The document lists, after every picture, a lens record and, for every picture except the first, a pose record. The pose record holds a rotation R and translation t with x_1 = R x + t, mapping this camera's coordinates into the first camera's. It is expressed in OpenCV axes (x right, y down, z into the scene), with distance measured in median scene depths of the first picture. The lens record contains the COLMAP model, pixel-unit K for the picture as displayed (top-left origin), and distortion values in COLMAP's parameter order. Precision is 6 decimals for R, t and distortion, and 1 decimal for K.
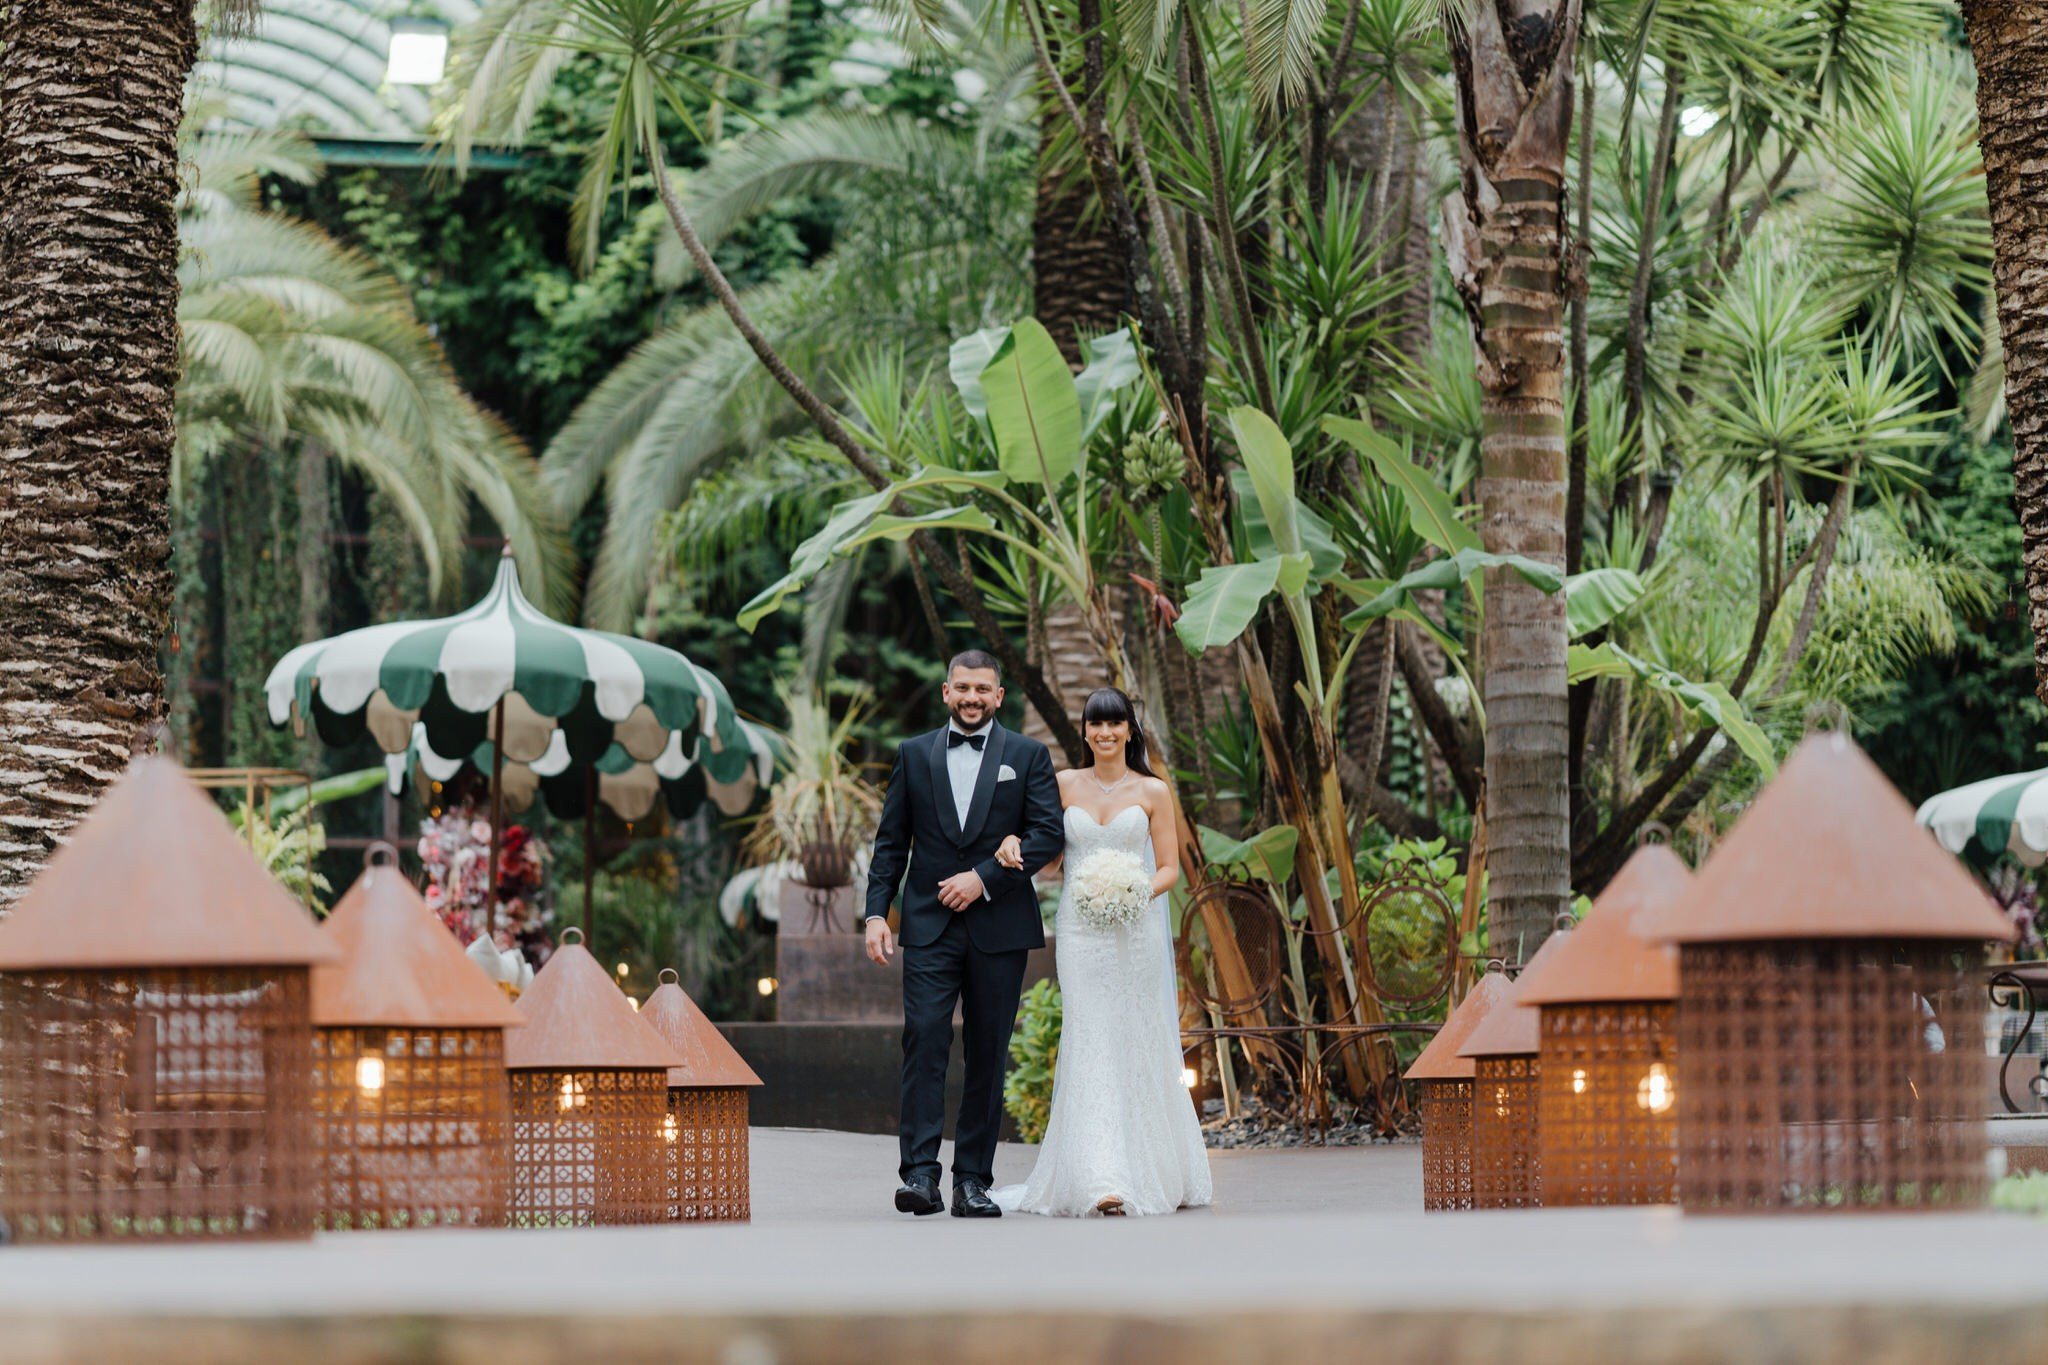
lens RADIAL K [[5197.6, 0, 1024.0], [0, 5197.6, 682.5], [0, 0, 1]] dist [-0.068286, -0.049106]
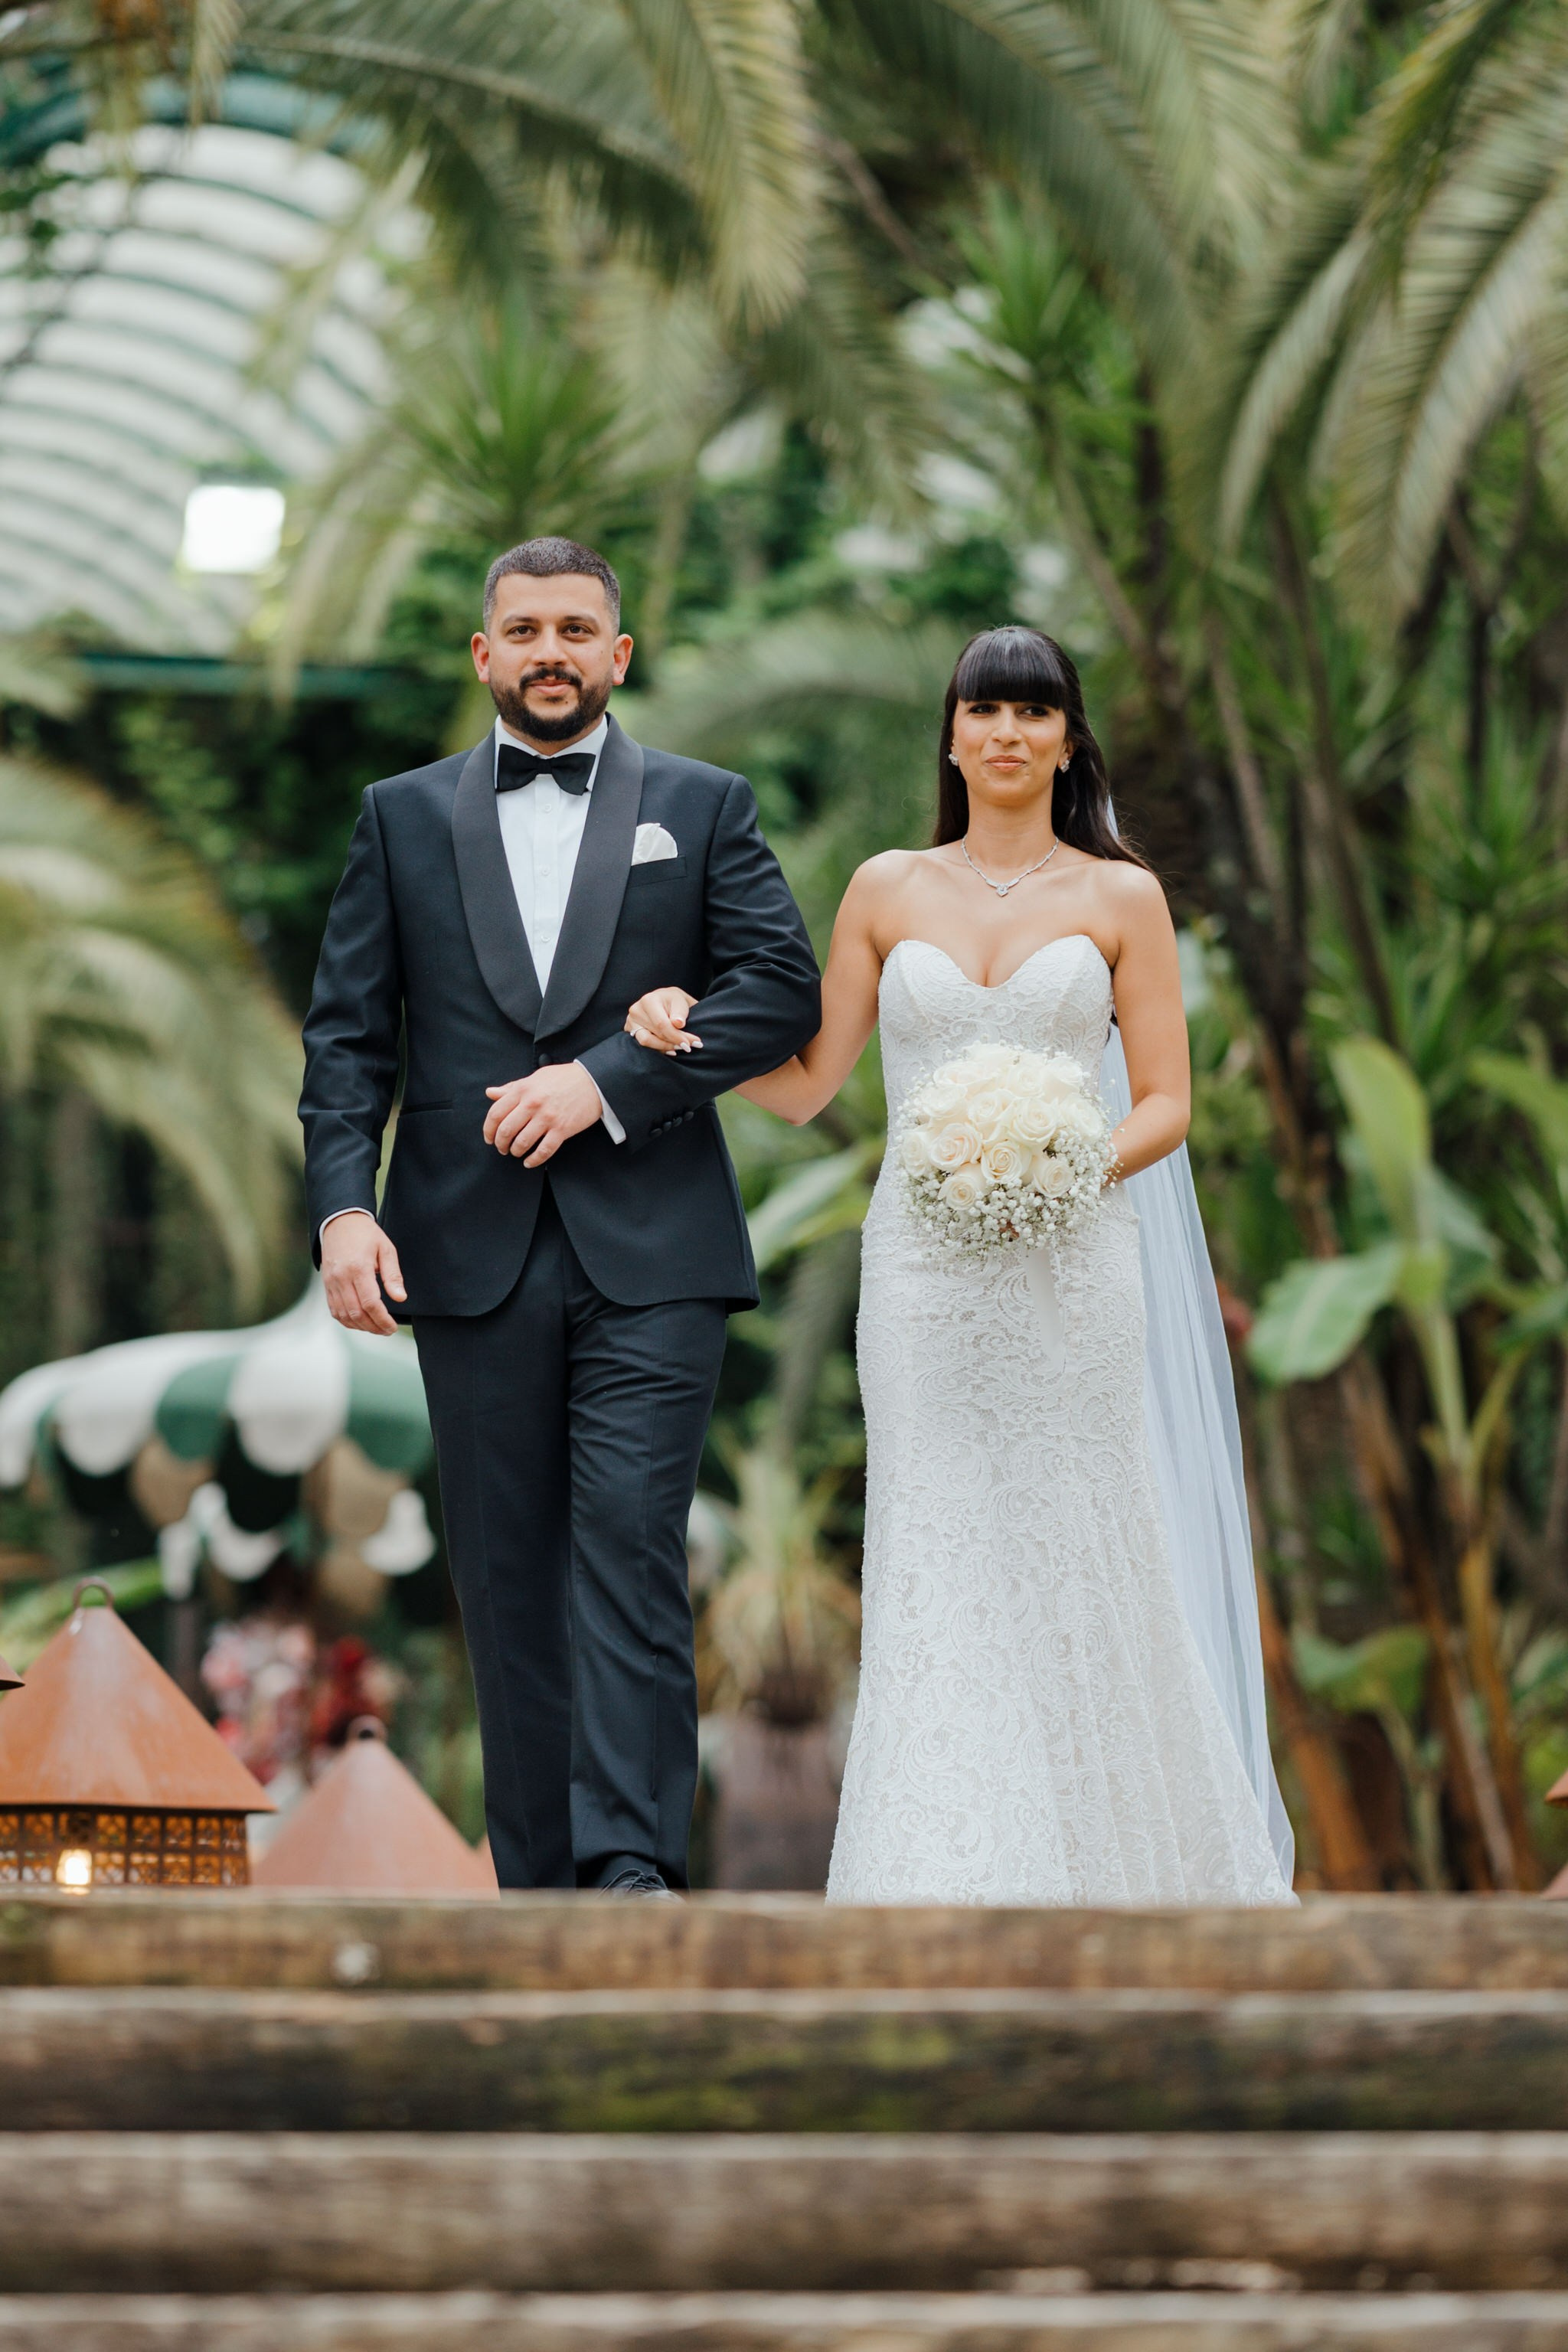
lens RADIAL K [[8535.9, 0, 784.0], [0, 8535.9, 1176.0], [0, 0, 1]] dist [0.233315, 2.610477]
pose [[0.998248, 0.005269, -0.058936, 0.029048], [-0.007546, 0.999231, -0.038478, 0.009532], [0.058688, 0.038855, 0.997520, -0.150308]]
